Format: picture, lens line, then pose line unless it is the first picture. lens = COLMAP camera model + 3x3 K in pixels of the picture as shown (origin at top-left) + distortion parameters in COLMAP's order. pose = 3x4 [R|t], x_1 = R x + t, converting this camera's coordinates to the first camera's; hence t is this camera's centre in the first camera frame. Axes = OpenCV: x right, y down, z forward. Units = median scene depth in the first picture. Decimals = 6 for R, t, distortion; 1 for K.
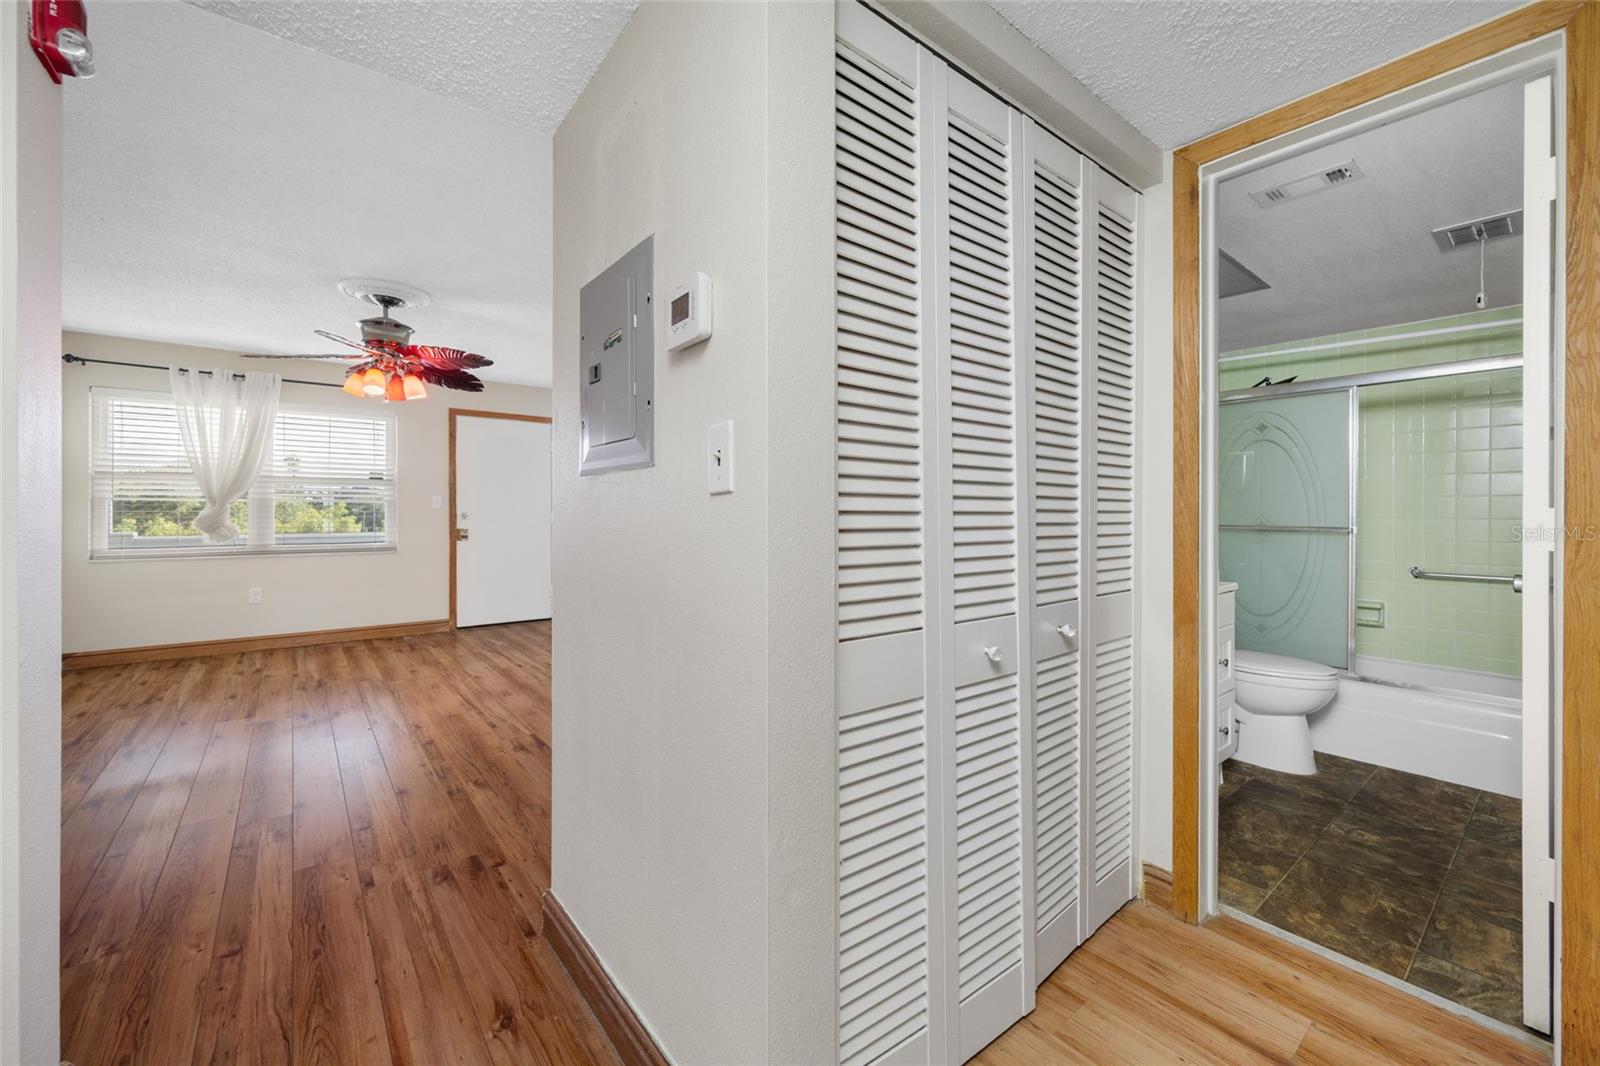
lens RADIAL K [[628.2, 0, 795.8], [0, 628.2, 521.8], [0, 0, 1]] dist [0.002463, 0.000042]
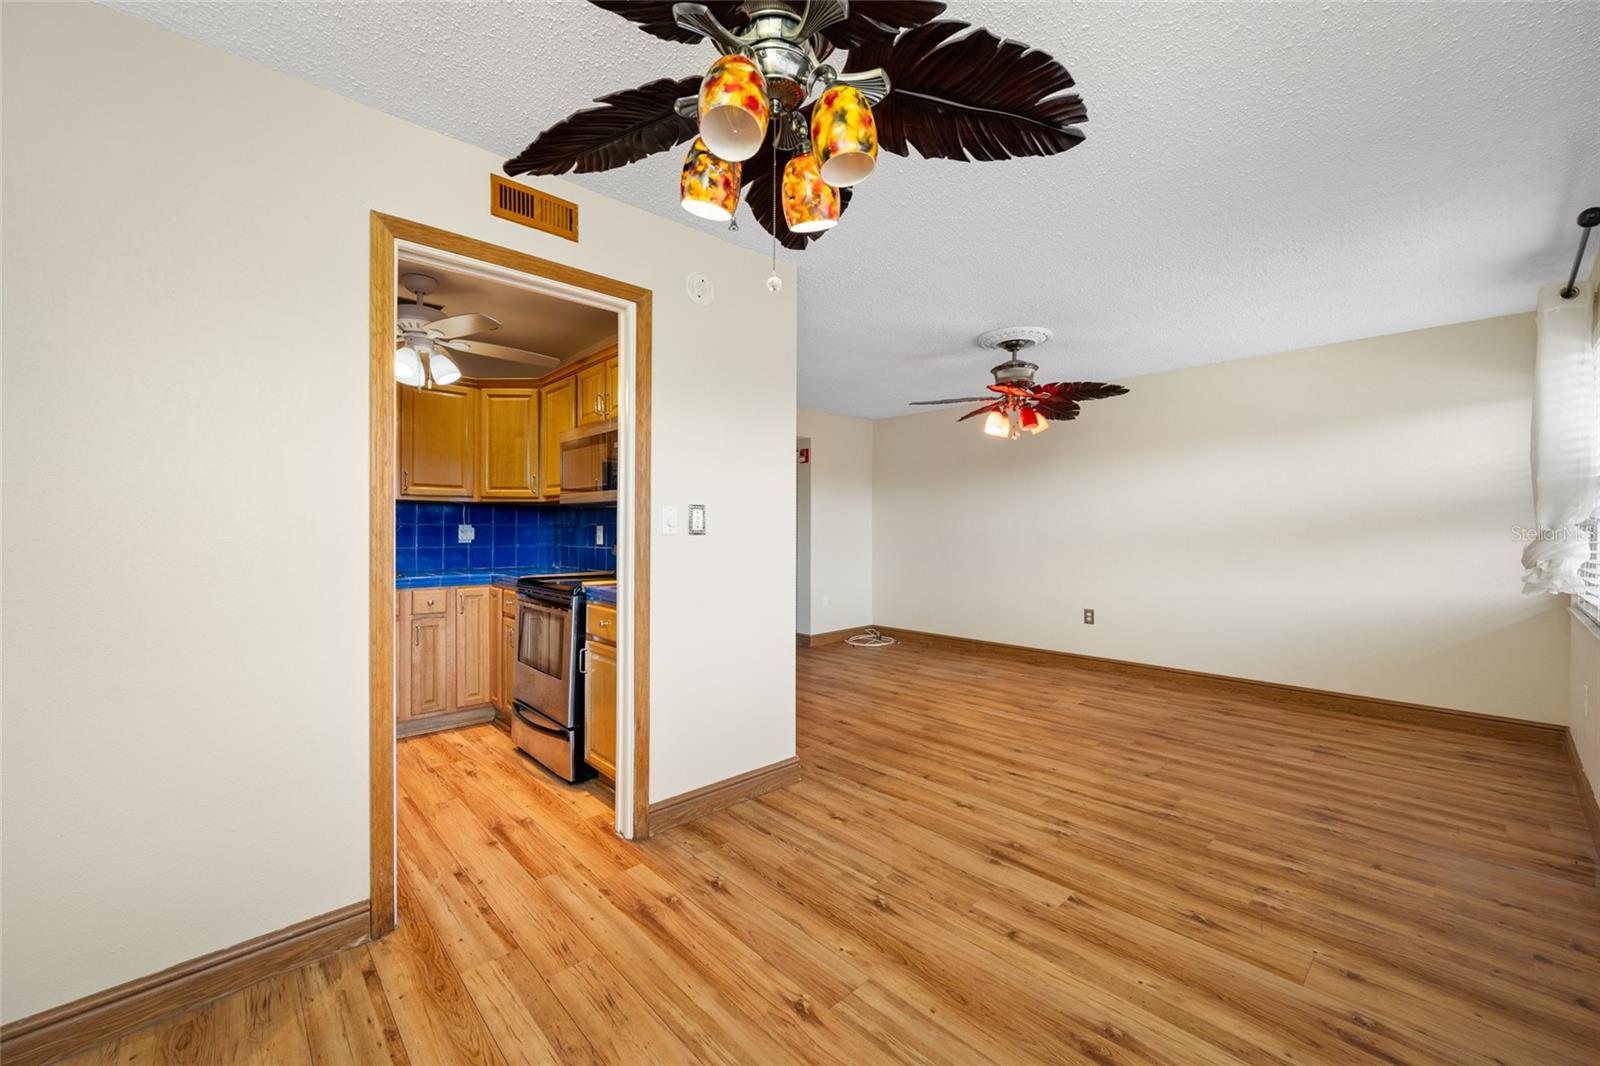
lens RADIAL K [[629.0, 0, 800.0], [0, 629.0, 533.0], [0, 0, 1]] dist [0.000914, 0.000359]
pose [[-0.997726, -0.000653, -0.067396, -0.181526], [-0.001788, 0.999857, 0.016789, -0.040423], [0.067375, 0.016871, -0.997585, 1.768956]]
